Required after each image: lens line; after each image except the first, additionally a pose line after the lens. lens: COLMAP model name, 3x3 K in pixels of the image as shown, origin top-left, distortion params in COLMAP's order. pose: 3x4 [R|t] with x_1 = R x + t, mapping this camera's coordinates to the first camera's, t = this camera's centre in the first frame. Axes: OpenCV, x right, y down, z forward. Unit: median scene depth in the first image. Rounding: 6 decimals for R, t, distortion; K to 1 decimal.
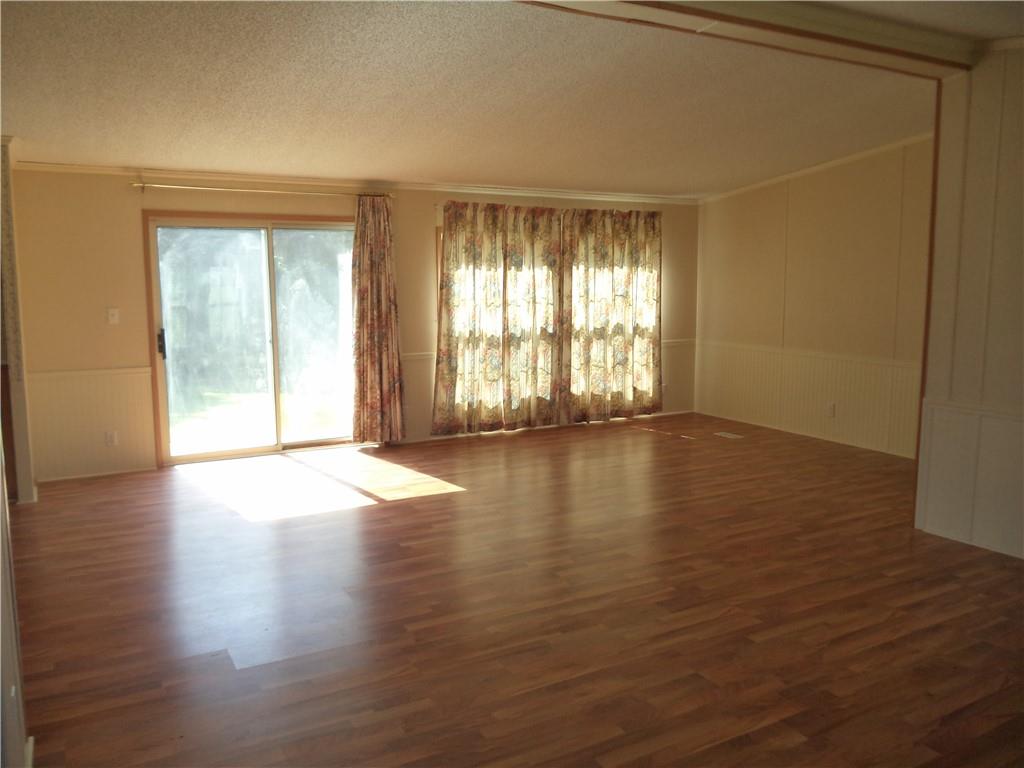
lens RADIAL K [[815.4, 0, 503.1], [0, 815.4, 380.2], [0, 0, 1]] dist [-0.014796, -0.003083]
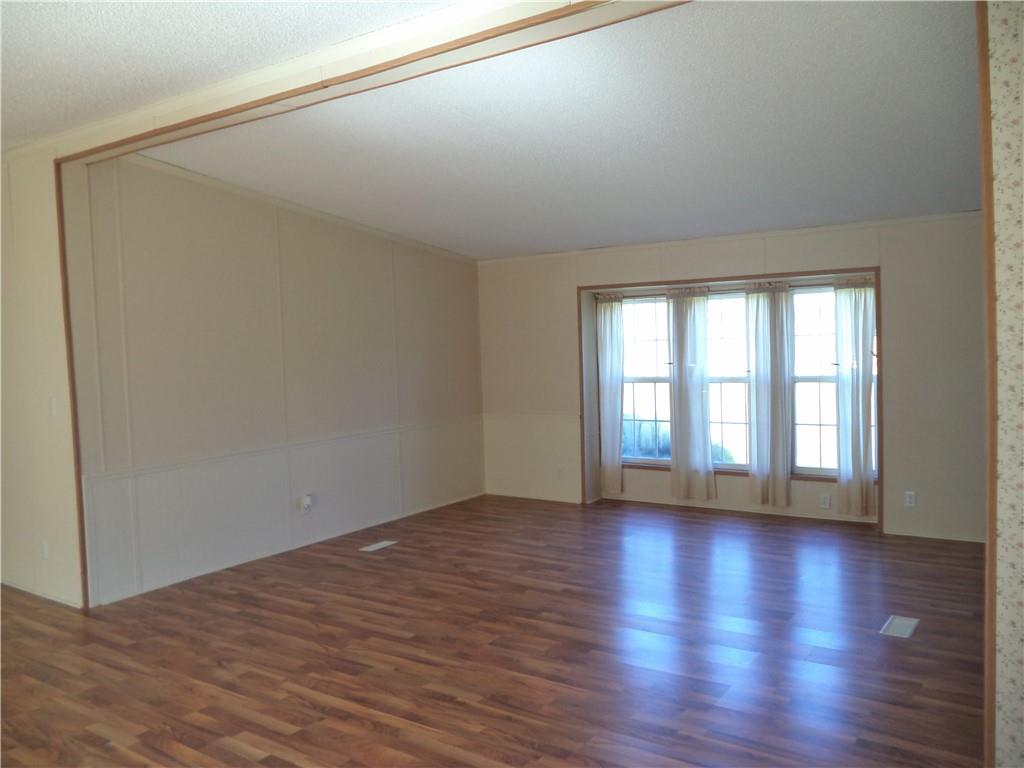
lens RADIAL K [[819.4, 0, 518.5], [0, 819.4, 375.4], [0, 0, 1]] dist [-0.022554, -0.011096]
pose [[-0.444673, -0.024588, 0.895355, -0.717920], [0.149612, 0.983540, 0.101314, -0.140530], [-0.883109, 0.179008, -0.433675, 1.108127]]
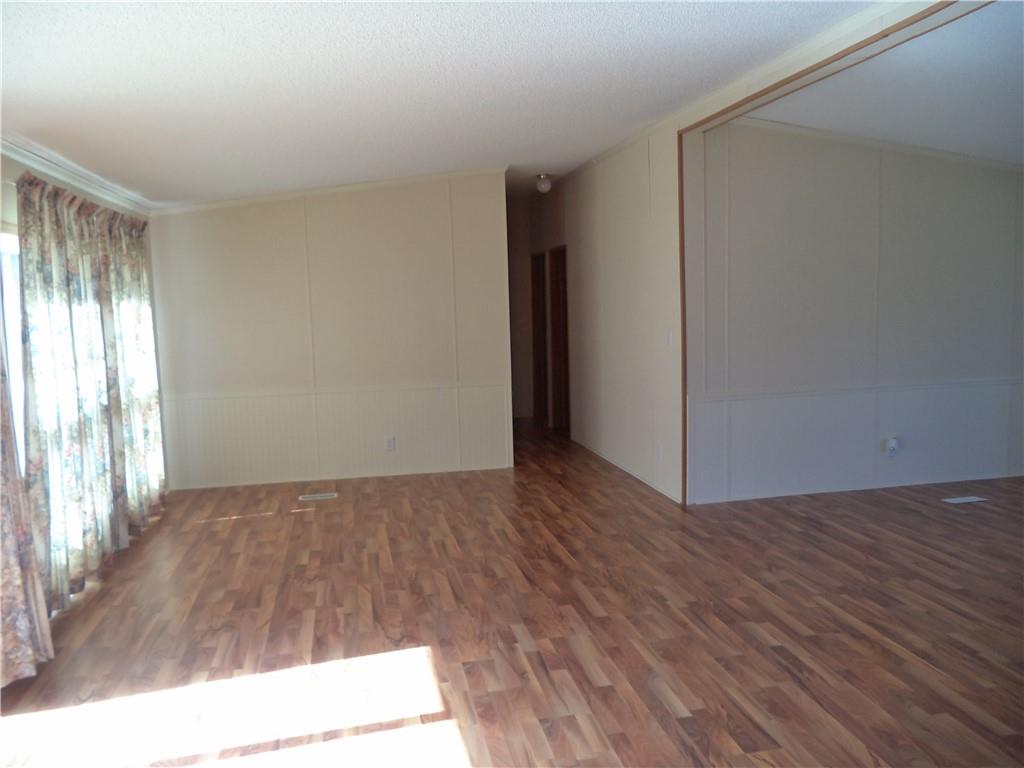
lens RADIAL K [[825.9, 0, 517.7], [0, 825.9, 382.6], [0, 0, 1]] dist [-0.027812, 0.002375]
pose [[0.302341, -0.104737, 0.947428, -0.842156], [0.151301, 0.986617, 0.060786, -0.128464], [-0.941115, 0.124968, 0.314141, 1.003179]]
